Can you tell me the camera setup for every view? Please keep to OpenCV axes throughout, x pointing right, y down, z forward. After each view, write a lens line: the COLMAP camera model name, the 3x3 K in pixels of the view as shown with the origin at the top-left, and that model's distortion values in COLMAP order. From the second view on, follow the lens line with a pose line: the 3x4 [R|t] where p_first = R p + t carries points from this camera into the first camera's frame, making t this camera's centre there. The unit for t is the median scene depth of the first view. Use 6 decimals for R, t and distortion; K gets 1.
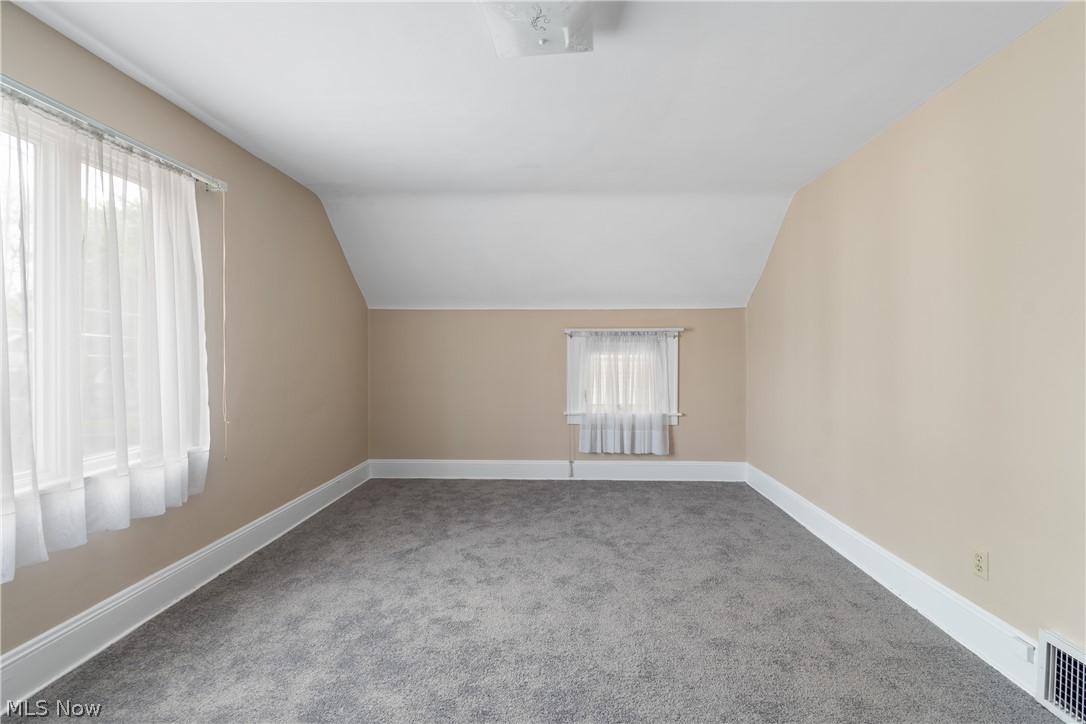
lens RADIAL K [[480.9, 0, 550.9], [0, 480.9, 351.0], [0, 0, 1]] dist [-0.004292, -0.001493]
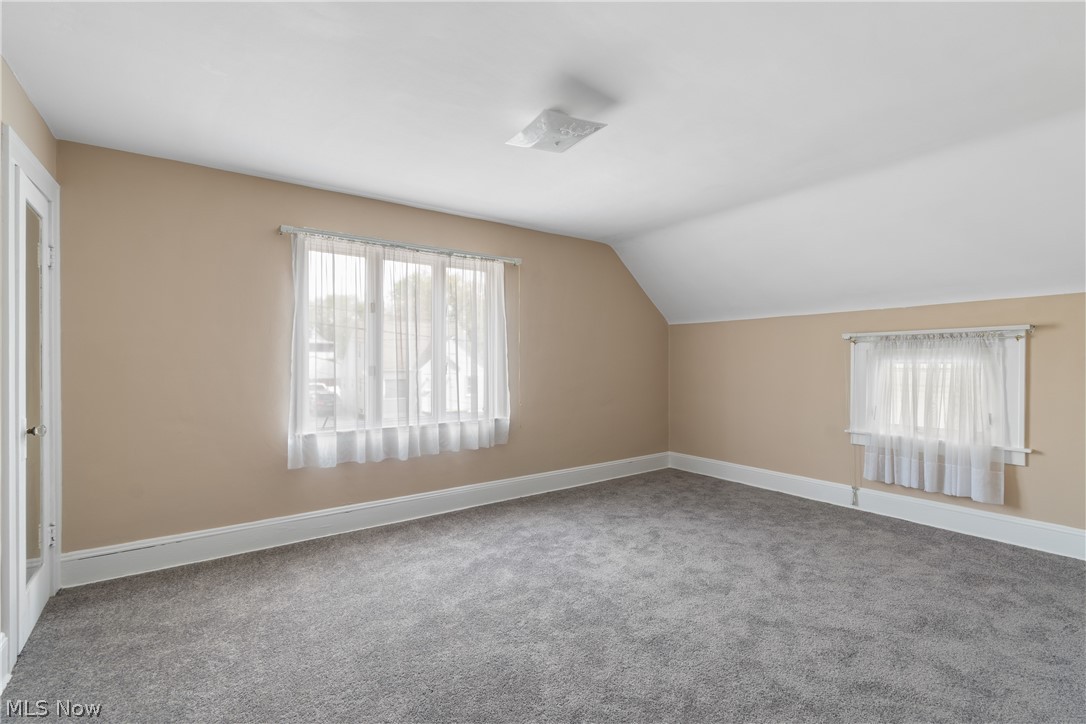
lens RADIAL K [[480.9, 0, 550.9], [0, 480.9, 351.0], [0, 0, 1]] dist [-0.004292, -0.001493]
pose [[0.611772, -0.018415, -0.790819, 0.399451], [0.004615, 0.999795, -0.019712, -0.000363], [0.791020, 0.008410, 0.611732, 0.042272]]
